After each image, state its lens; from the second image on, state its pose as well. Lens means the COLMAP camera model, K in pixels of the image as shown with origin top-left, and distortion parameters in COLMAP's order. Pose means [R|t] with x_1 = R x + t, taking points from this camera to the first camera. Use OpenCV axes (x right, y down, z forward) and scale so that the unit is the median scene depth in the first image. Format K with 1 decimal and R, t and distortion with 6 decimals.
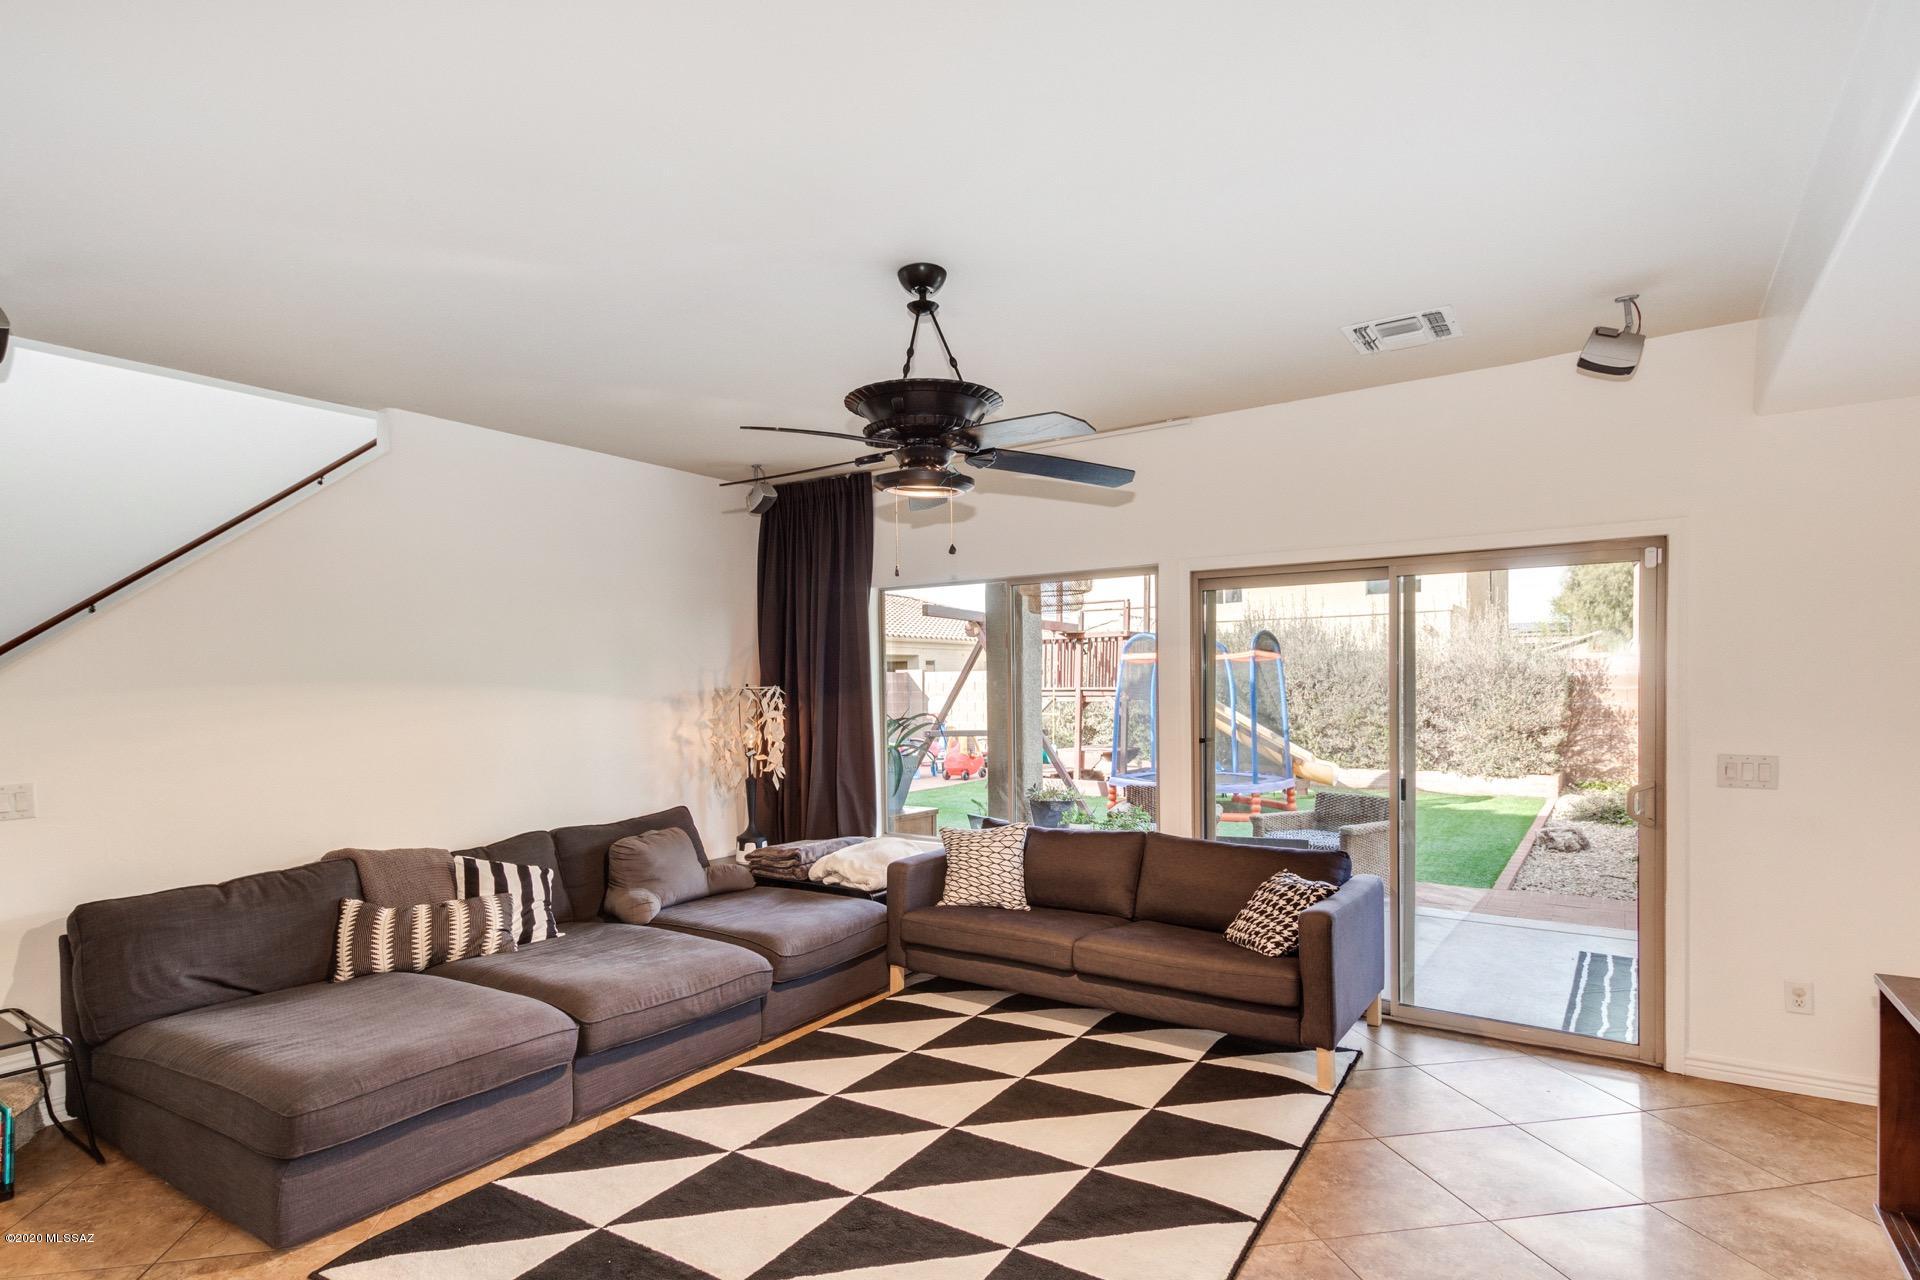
lens RADIAL K [[953.6, 0, 933.3], [0, 953.6, 702.6], [0, 0, 1]] dist [0.020657, -0.005325]
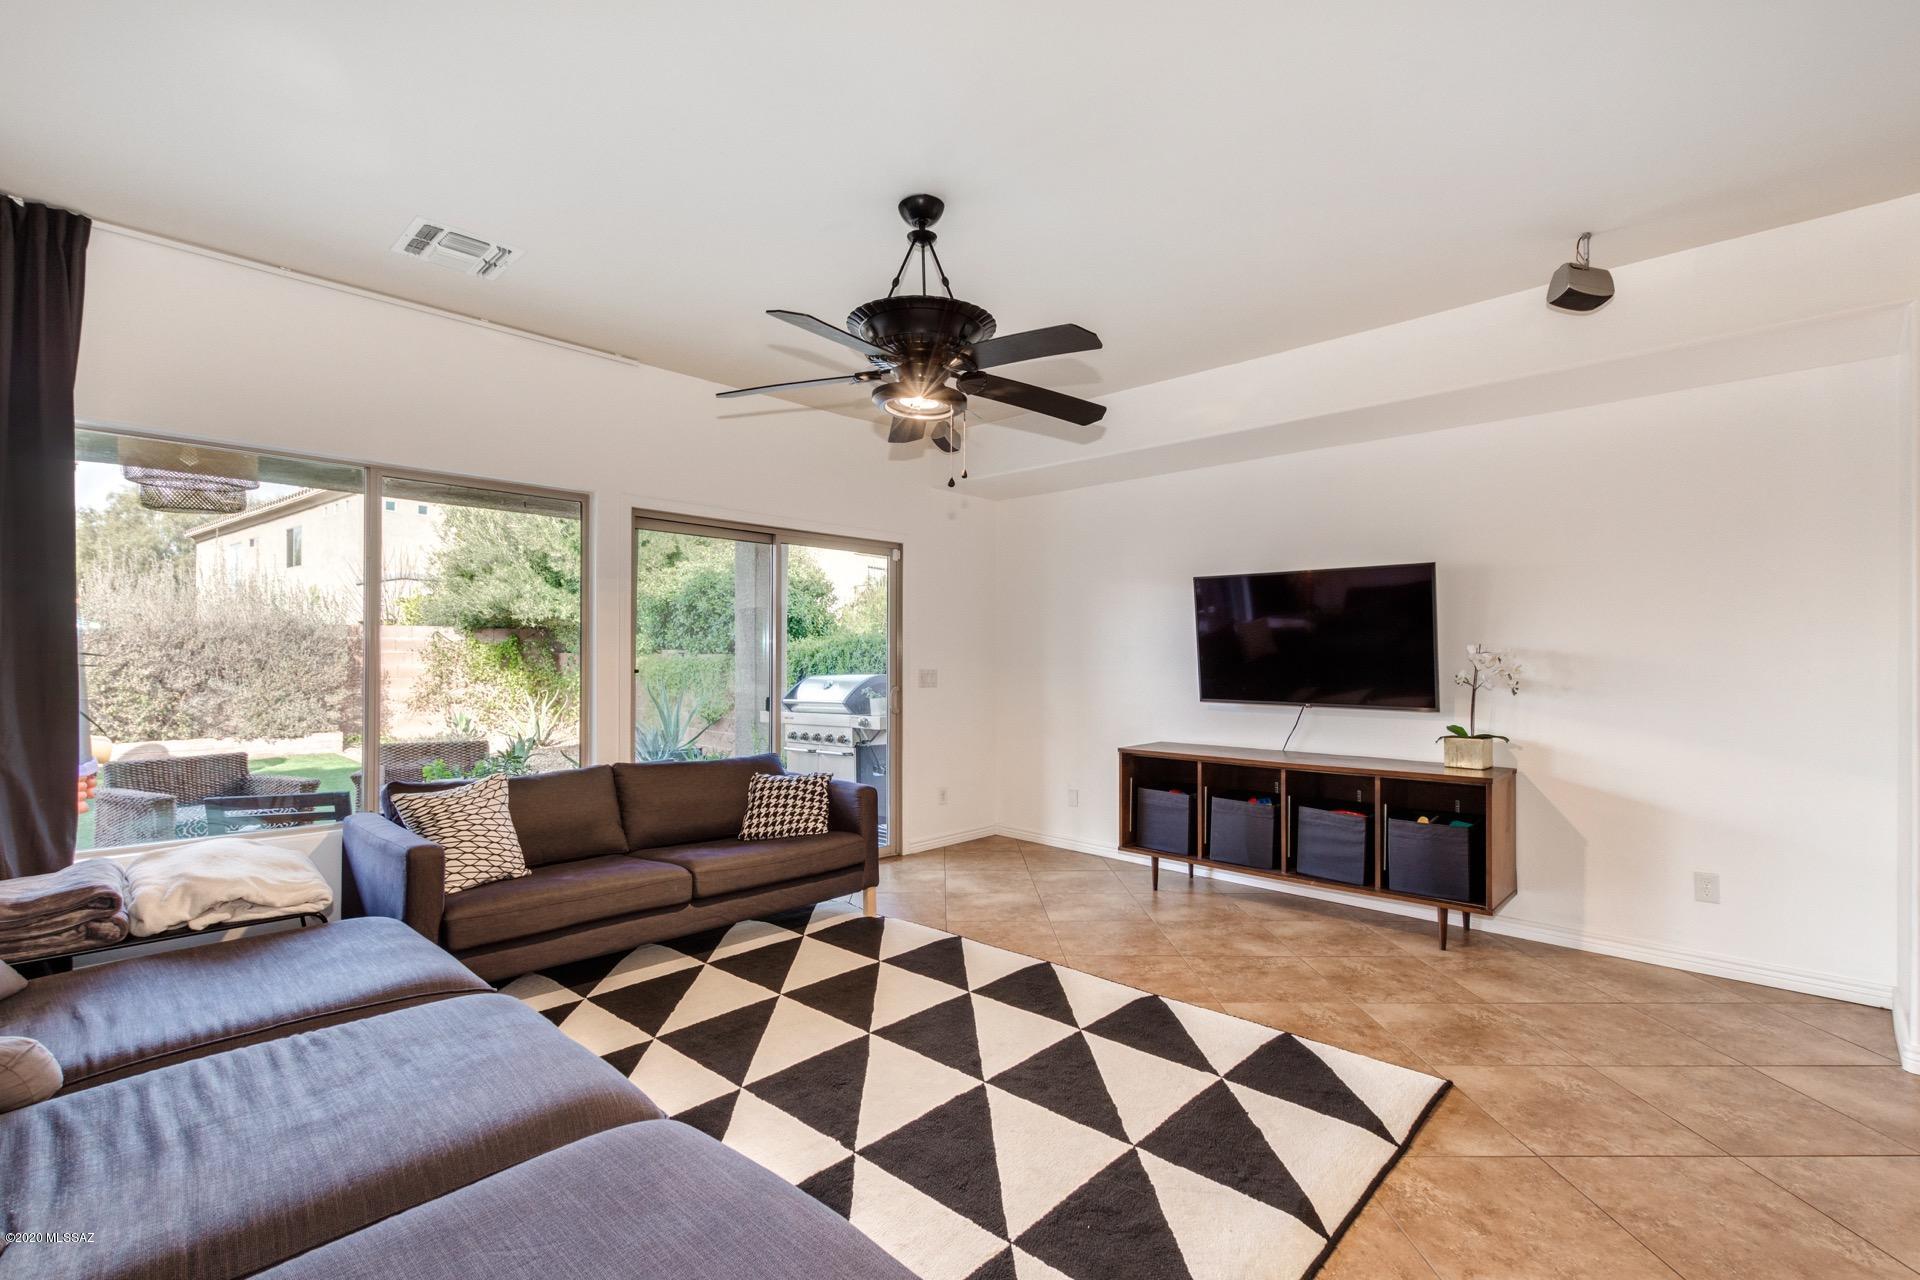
lens RADIAL K [[886.1, 0, 952.5], [0, 886.1, 655.4], [0, 0, 1]] dist [0.011888, -0.001597]
pose [[0.164090, 0.016288, 0.986311, -0.617283], [0.008633, 0.999802, -0.017947, 0.044027], [-0.986408, 0.011460, 0.163917, 0.514136]]
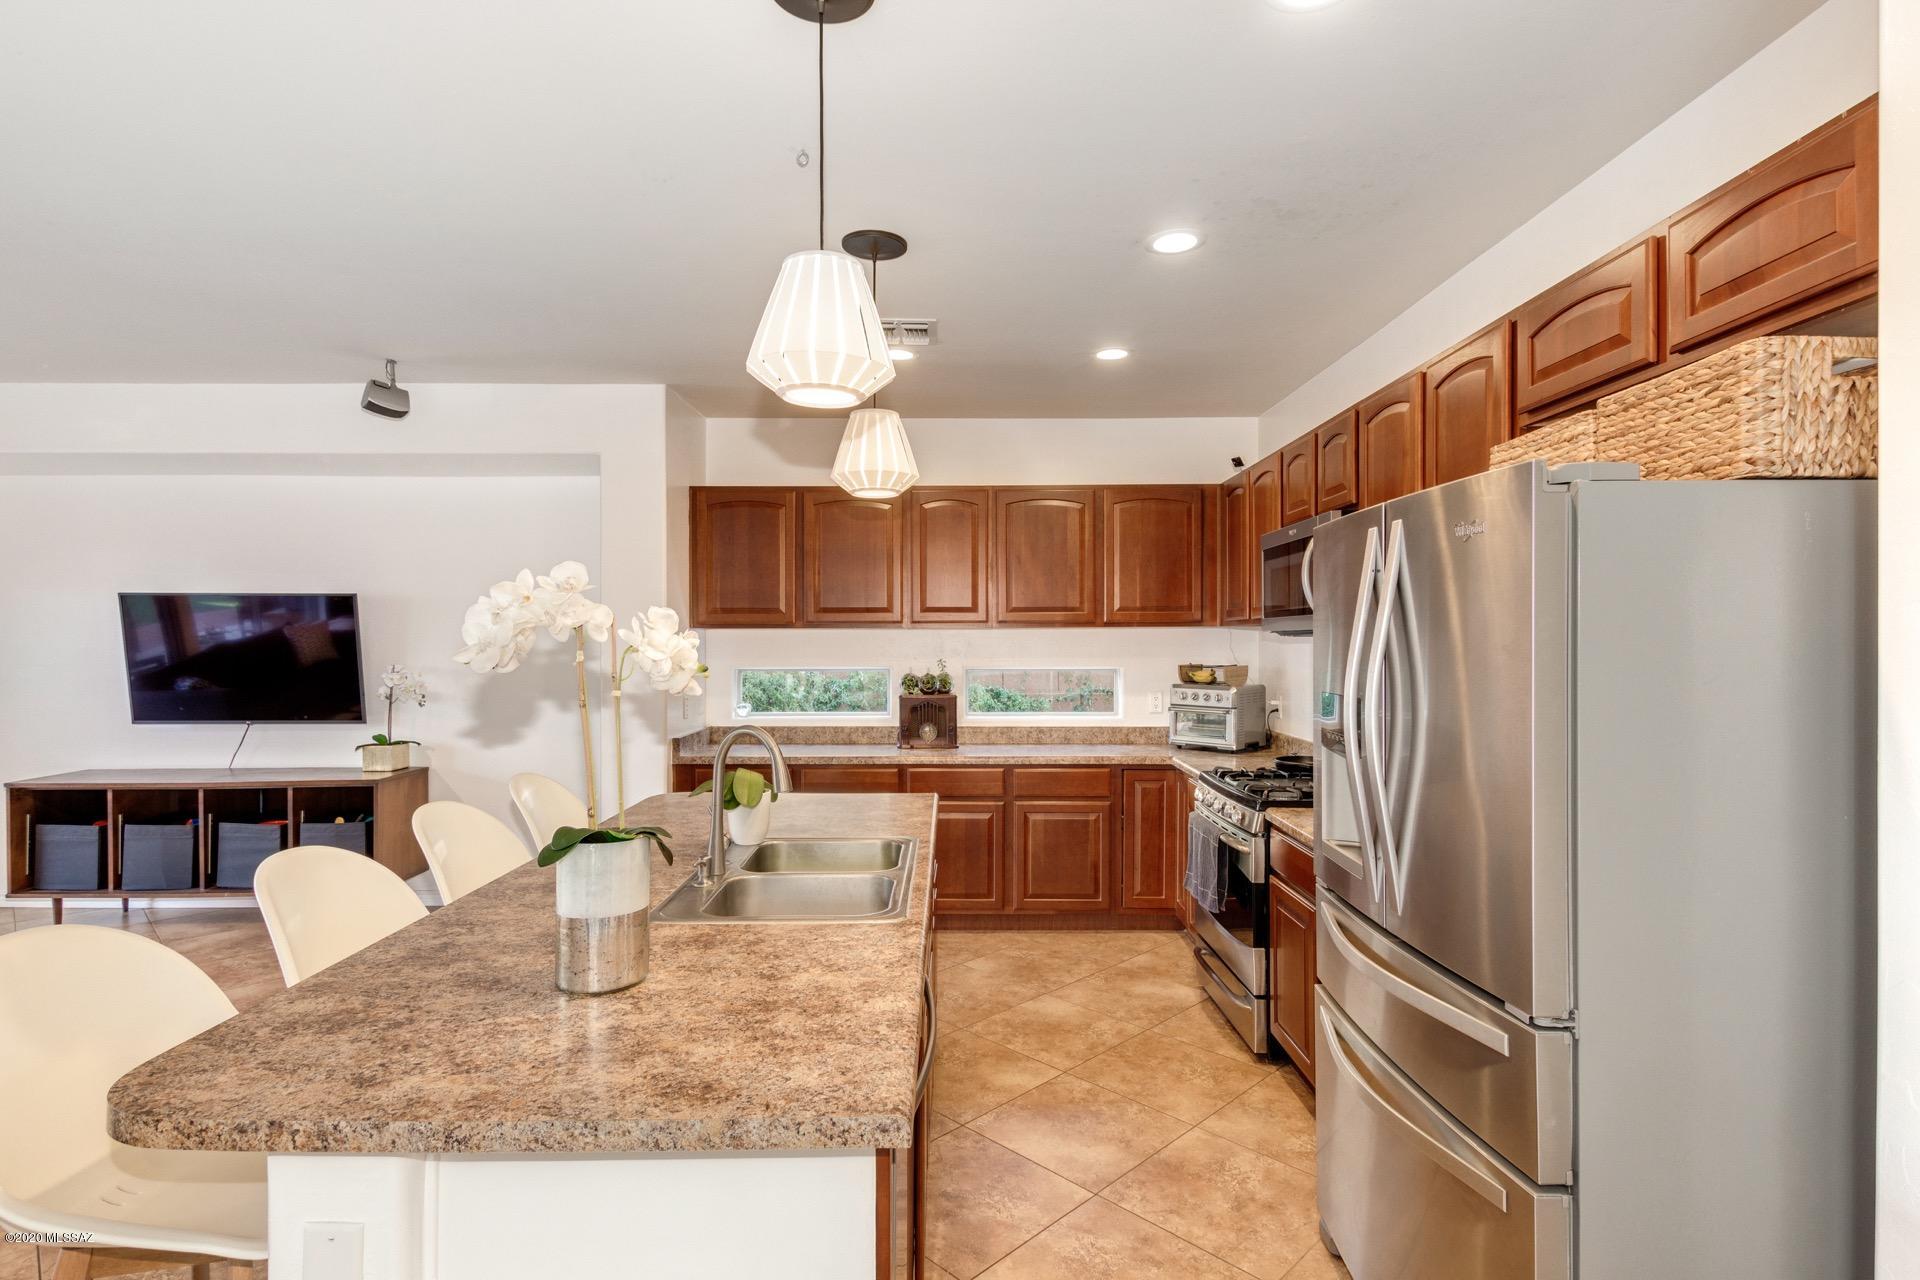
lens RADIAL K [[953.6, 0, 956.7], [0, 953.6, 642.7], [0, 0, 1]] dist [0.020657, -0.005325]
pose [[-0.571167, 0.010190, 0.820771, -0.970907], [0.021205, 0.999772, 0.002345, 0.005841], [-0.820560, 0.018744, -0.571253, 0.238812]]
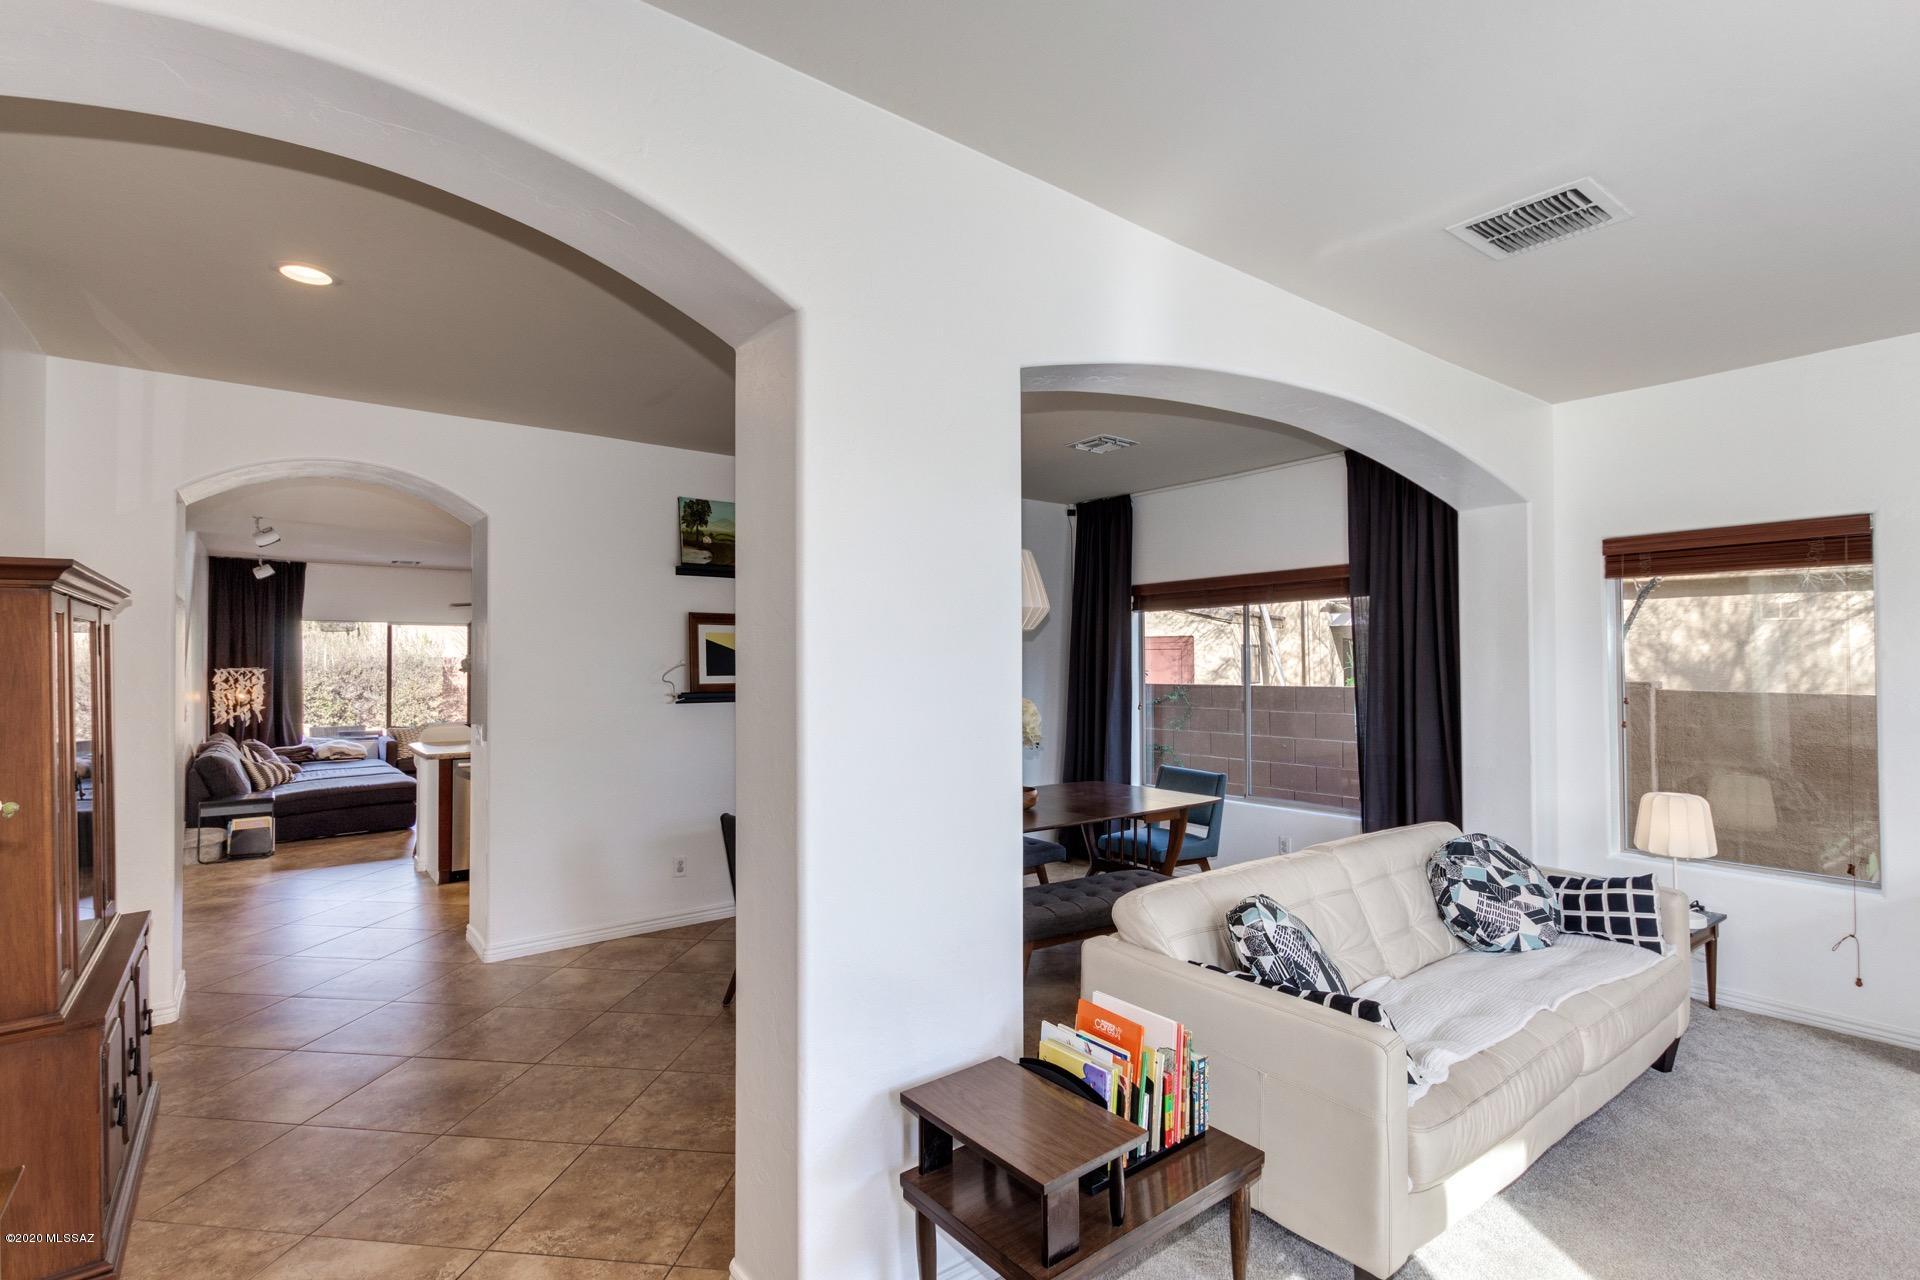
lens RADIAL K [[886.1, 0, 943.1], [0, 886.1, 644.9], [0, 0, 1]] dist [0.011888, -0.001597]
pose [[0.300767, 0.031621, 0.953173, -1.765330], [0.019038, 0.999052, -0.039150, 0.040676], [-0.953508, 0.029921, 0.299879, -1.000117]]
